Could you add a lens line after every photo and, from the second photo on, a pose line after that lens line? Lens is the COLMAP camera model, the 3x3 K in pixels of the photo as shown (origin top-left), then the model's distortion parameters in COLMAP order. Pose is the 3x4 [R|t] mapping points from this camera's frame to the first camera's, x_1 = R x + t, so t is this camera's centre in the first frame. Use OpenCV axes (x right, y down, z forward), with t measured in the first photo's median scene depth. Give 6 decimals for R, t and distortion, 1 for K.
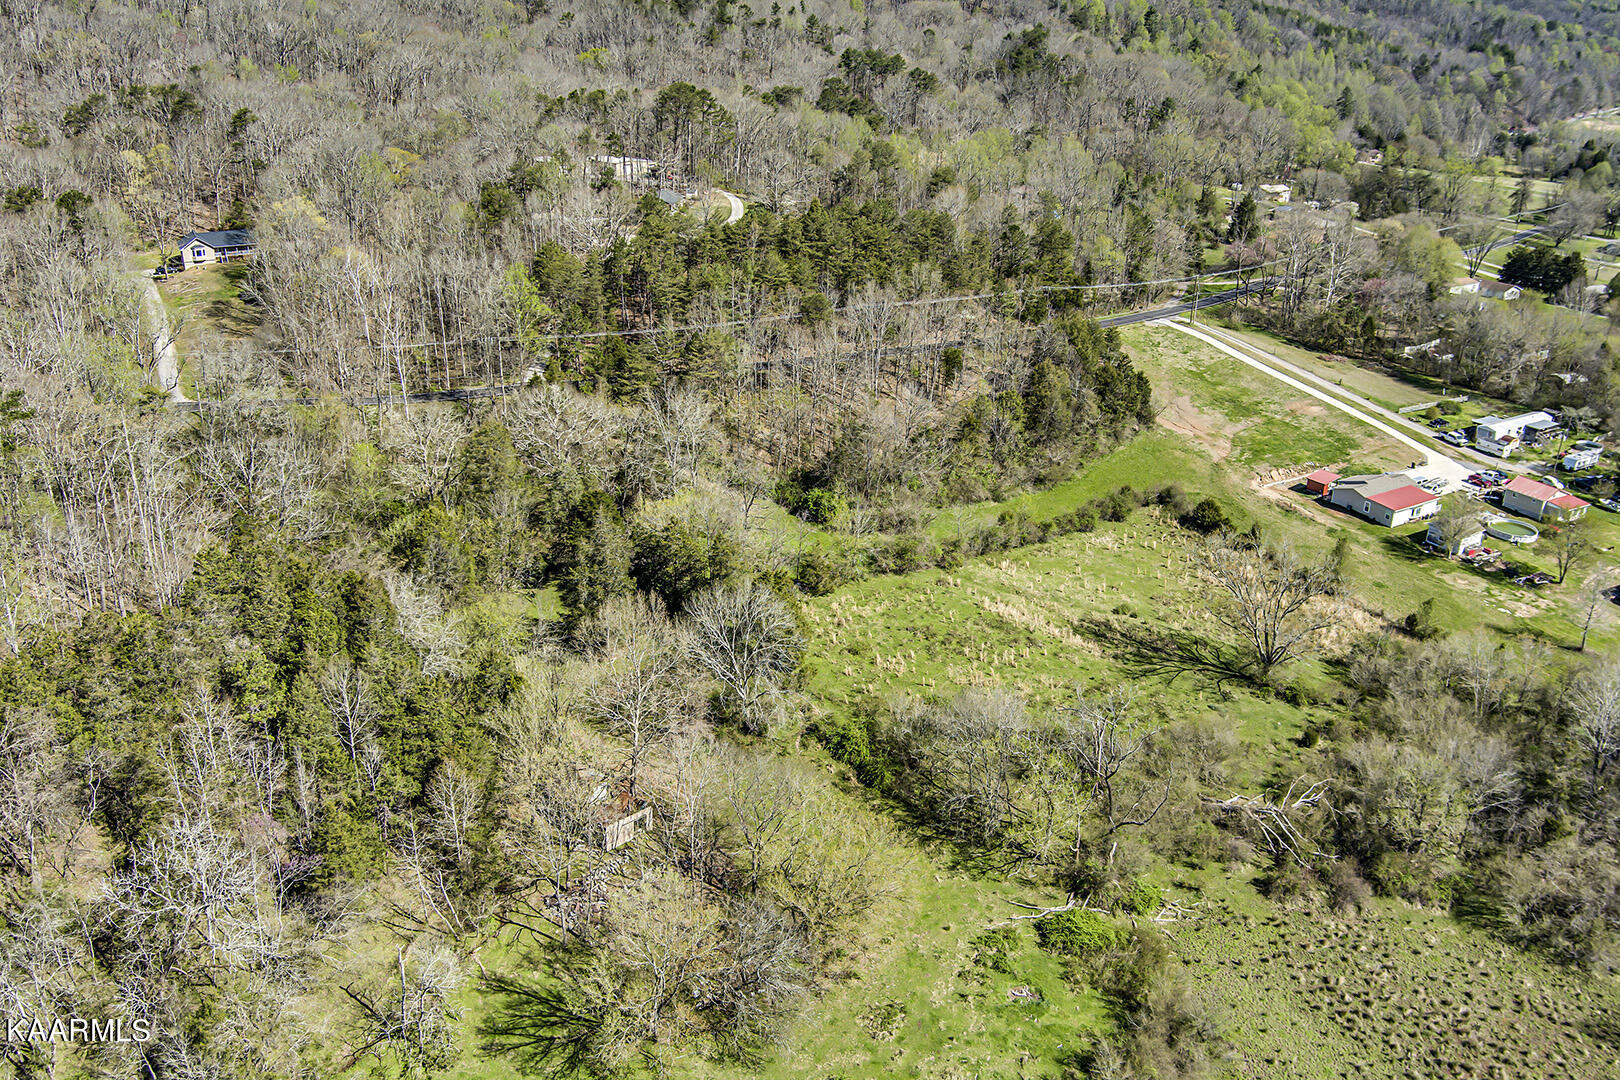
lens RADIAL K [[1255.8, 0, 762.8], [0, 1255.8, 520.3], [0, 0, 1]] dist [-0.095809, 0.051812]
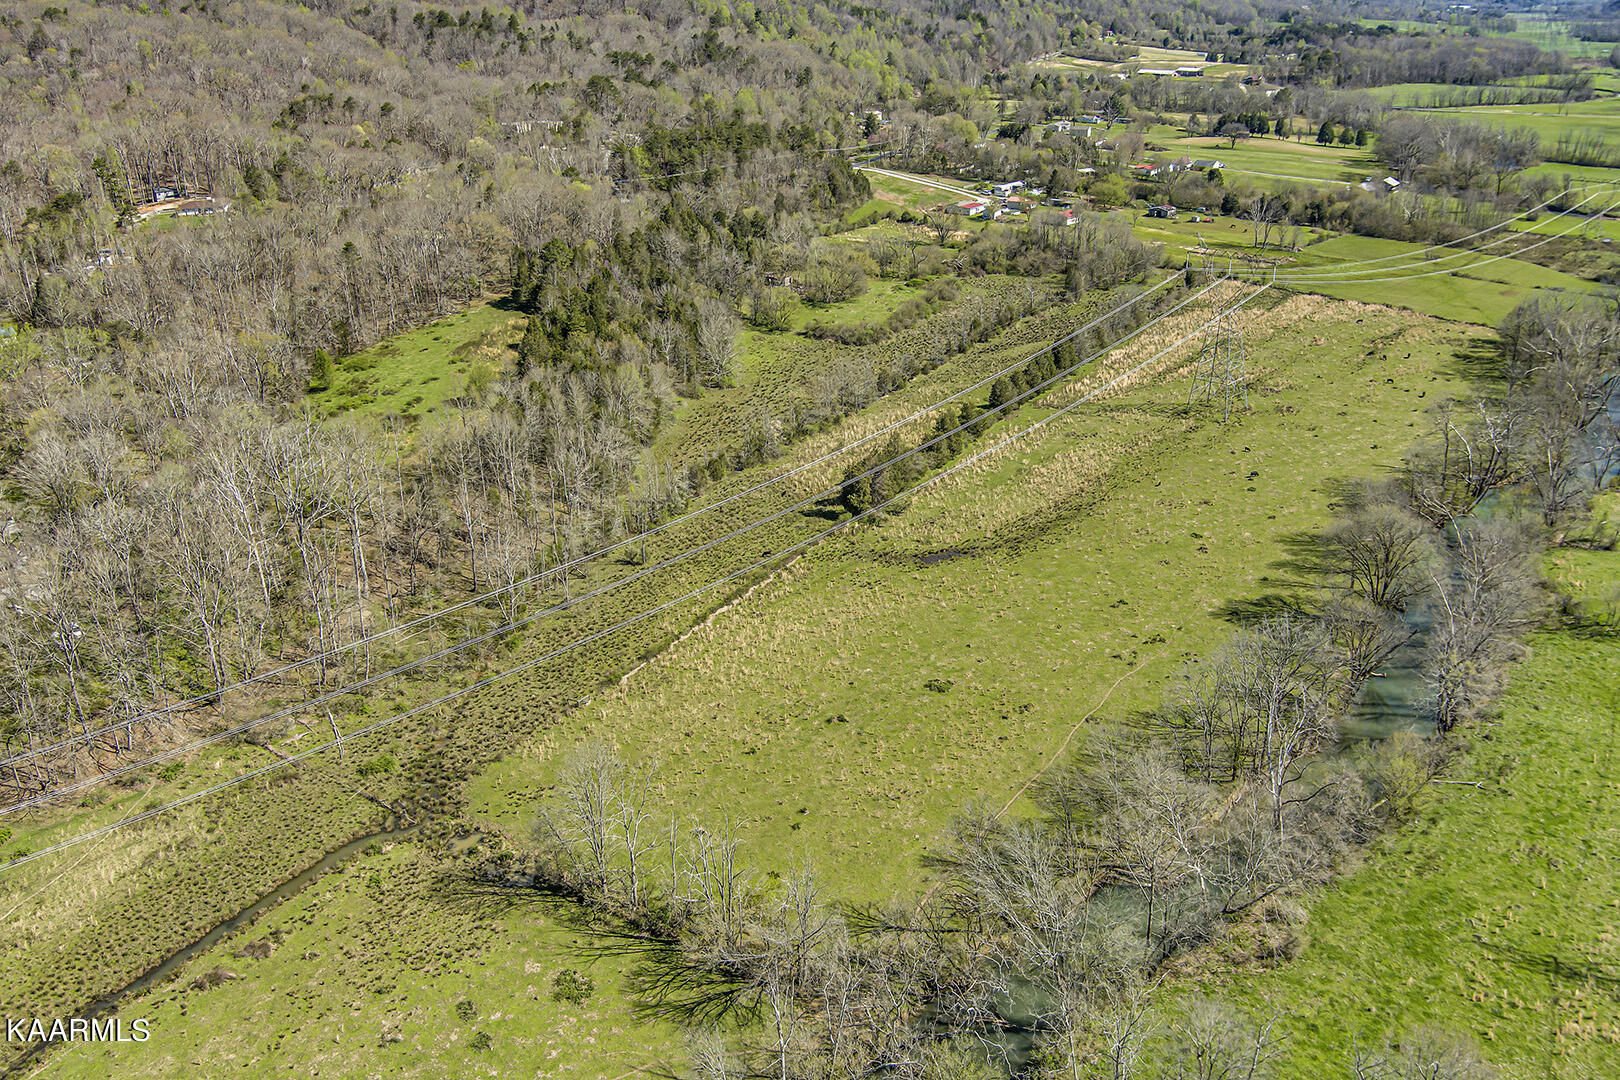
lens RADIAL K [[1255.8, 0, 762.8], [0, 1255.8, 520.3], [0, 0, 1]] dist [-0.095809, 0.051812]
pose [[0.935541, -0.176073, 0.306203, -0.534719], [0.174072, 0.984144, 0.034061, 0.304515], [-0.307345, 0.021436, 0.951357, -0.888322]]
